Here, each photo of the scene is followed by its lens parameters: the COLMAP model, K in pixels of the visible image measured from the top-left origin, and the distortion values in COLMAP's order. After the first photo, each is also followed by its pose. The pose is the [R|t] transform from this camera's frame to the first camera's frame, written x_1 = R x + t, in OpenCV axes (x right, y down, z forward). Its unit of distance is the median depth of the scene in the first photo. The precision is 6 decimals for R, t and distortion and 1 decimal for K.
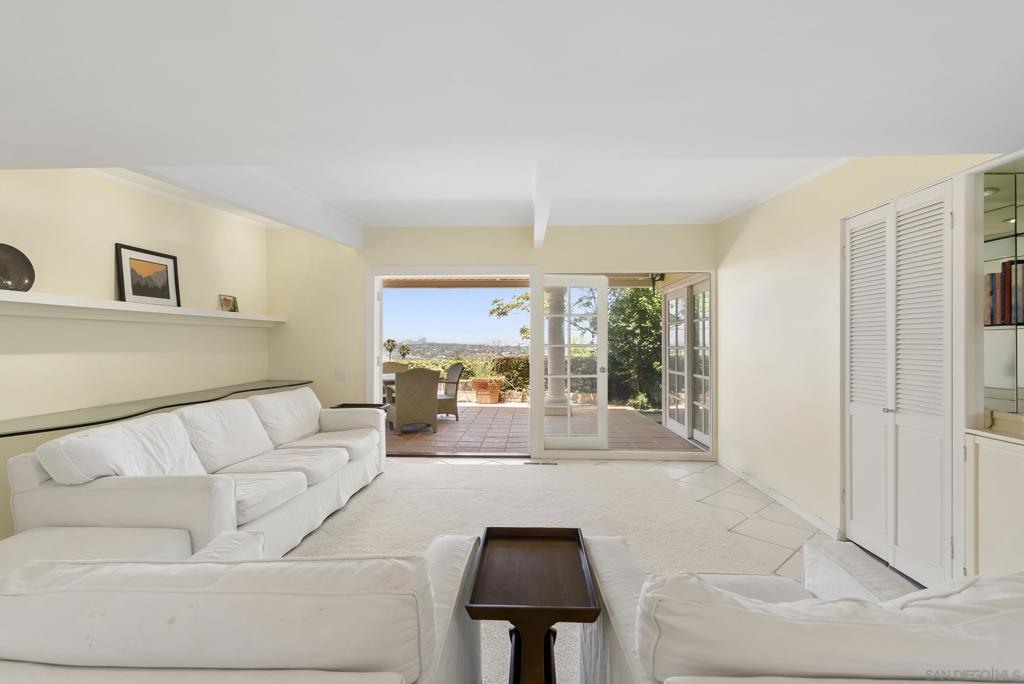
lens RADIAL K [[465.4, 0, 514.5], [0, 465.4, 342.8], [0, 0, 1]] dist [-0.004504, 0.001140]
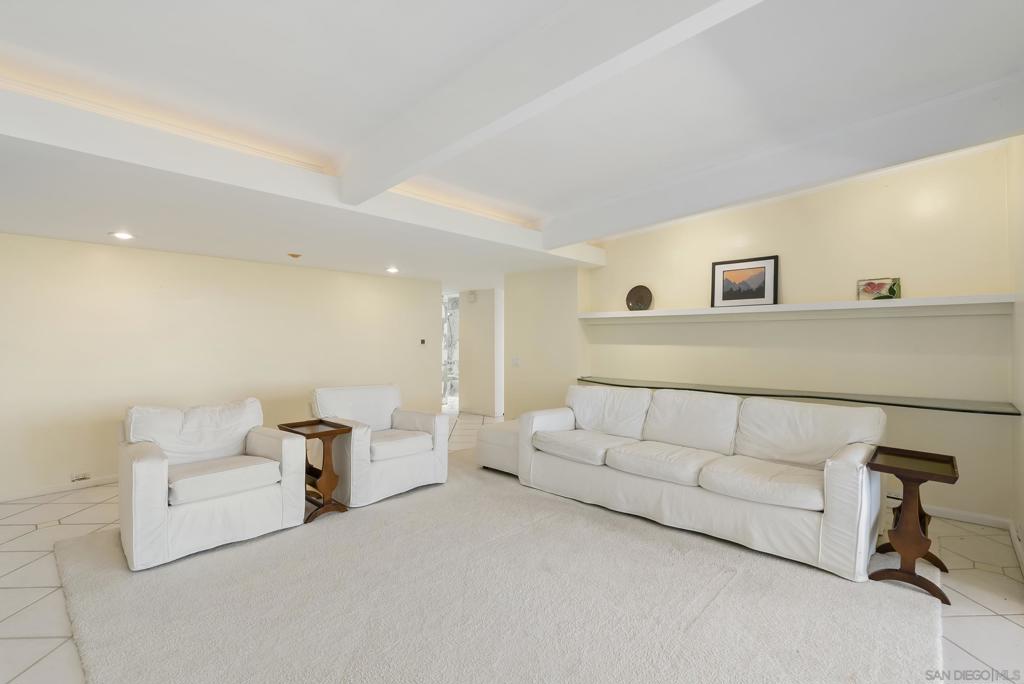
lens RADIAL K [[465.4, 0, 510.5], [0, 465.4, 344.6], [0, 0, 1]] dist [-0.004504, 0.001140]
pose [[-0.646421, 0.008548, -0.762933, 0.387356], [-0.003261, 0.999897, 0.013966, -0.000317], [0.762974, 0.011516, -0.646327, 1.063176]]
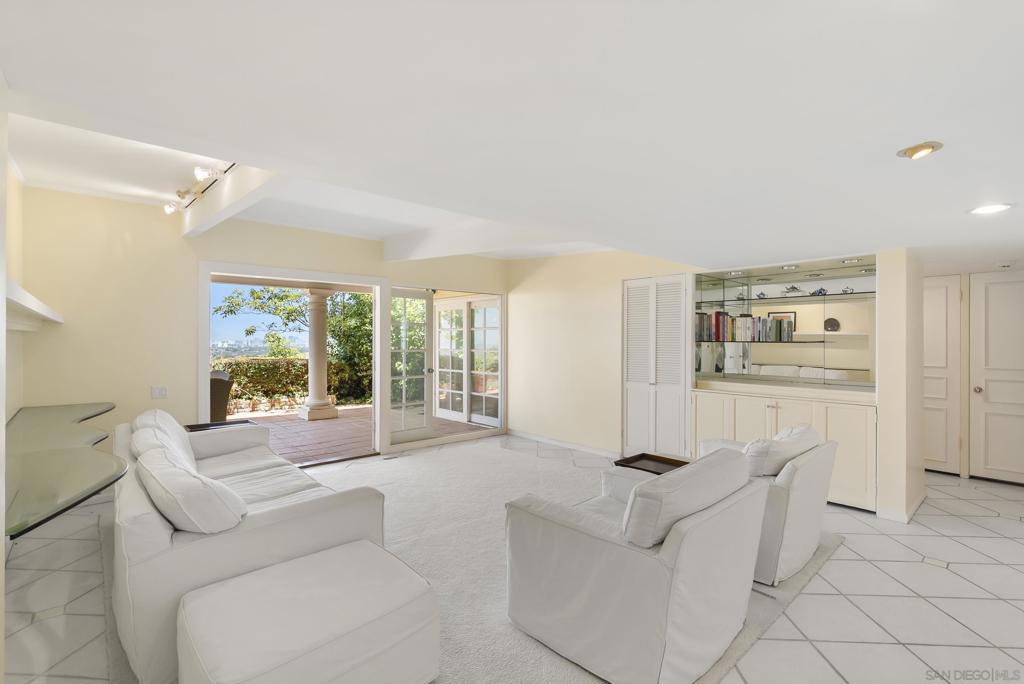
lens RADIAL K [[465.4, 0, 509.9], [0, 465.4, 338.6], [0, 0, 1]] dist [-0.004504, 0.001140]
pose [[0.711257, 0.005912, 0.702907, -0.595850], [-0.001294, 0.999974, -0.007101, -0.017965], [-0.702930, 0.004141, 0.711247, 0.018883]]
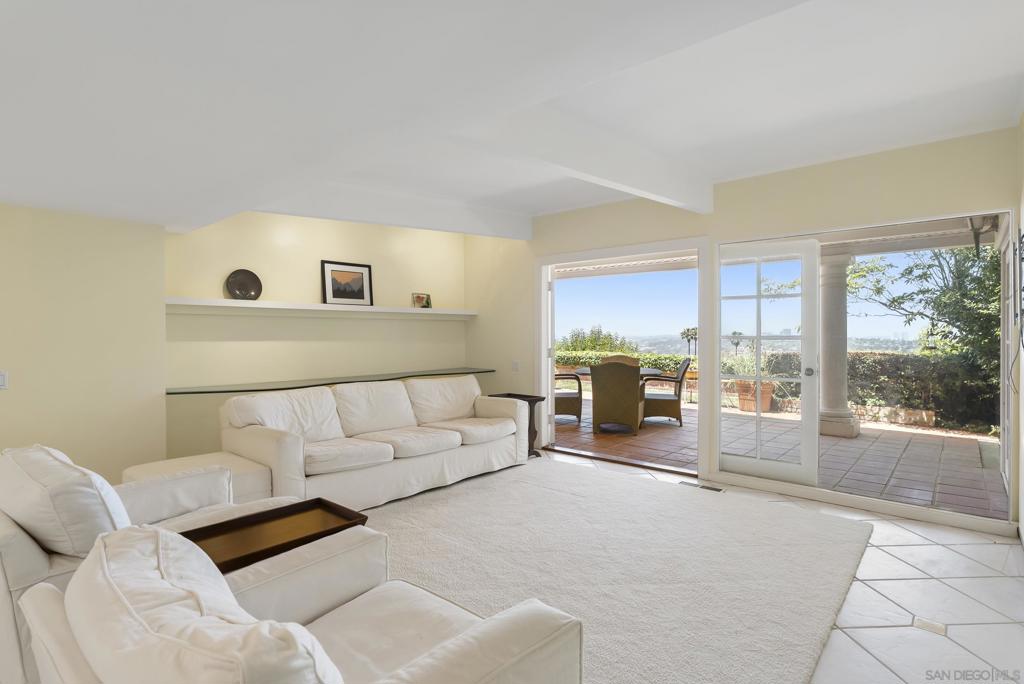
lens RADIAL K [[521.2, 0, 514.1], [0, 521.2, 342.0], [0, 0, 1]] dist [0.002678, -0.000021]
pose [[0.779810, 0.008826, -0.625954, 0.403187], [-0.000824, 0.999914, 0.013072, 0.002701], [0.626016, -0.009678, 0.779750, 0.121737]]
